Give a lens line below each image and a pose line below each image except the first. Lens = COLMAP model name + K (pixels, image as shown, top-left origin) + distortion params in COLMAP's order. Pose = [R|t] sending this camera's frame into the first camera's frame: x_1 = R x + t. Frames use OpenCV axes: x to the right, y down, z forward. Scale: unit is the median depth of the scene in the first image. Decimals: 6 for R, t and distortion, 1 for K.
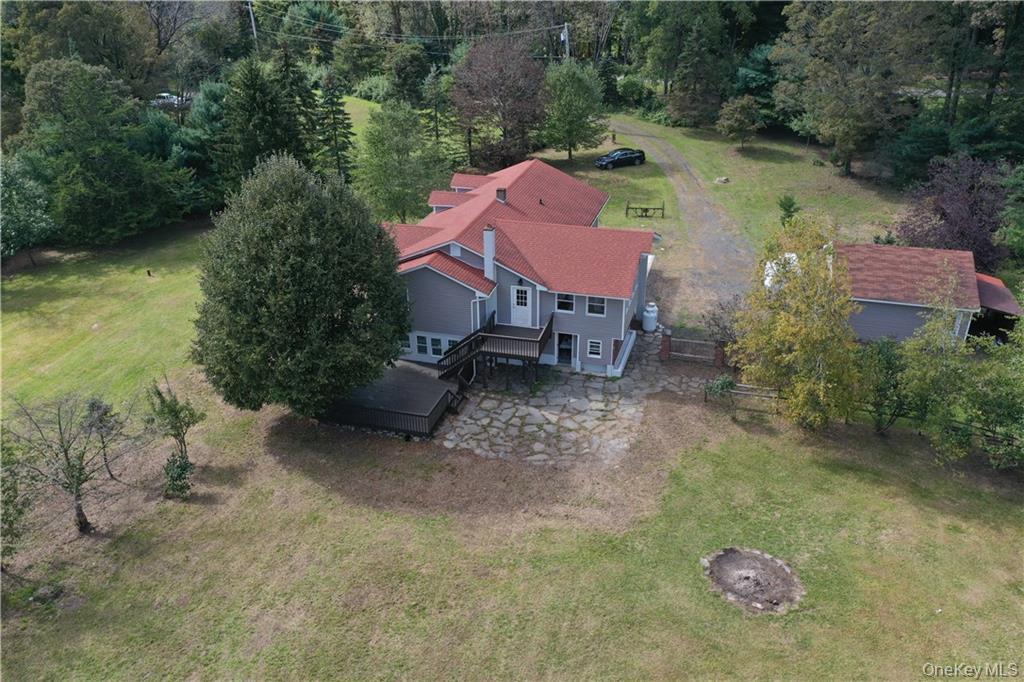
lens RADIAL K [[815.5, 0, 512.5], [0, 815.5, 339.8], [0, 0, 1]] dist [-0.001886, 0.004728]
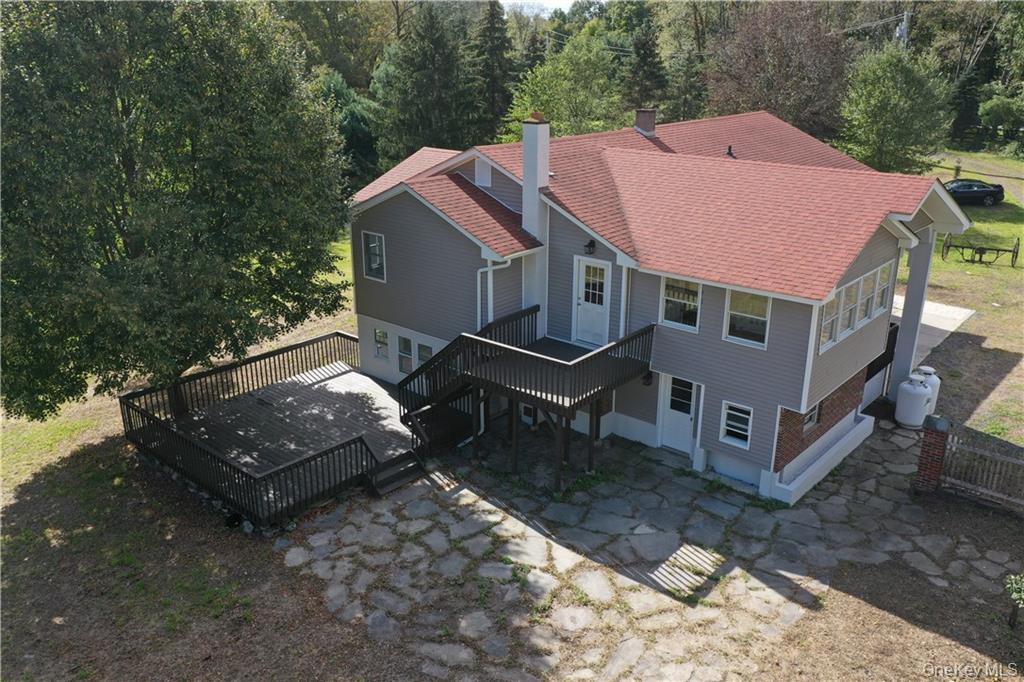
lens RADIAL K [[815.5, 0, 511.7], [0, 815.5, 342.7], [0, 0, 1]] dist [-0.001886, 0.004728]
pose [[0.907318, 0.153006, -0.391616, 0.155514], [-0.198832, 0.976844, -0.079009, 0.026639], [0.370459, 0.149552, 0.916730, 0.564909]]
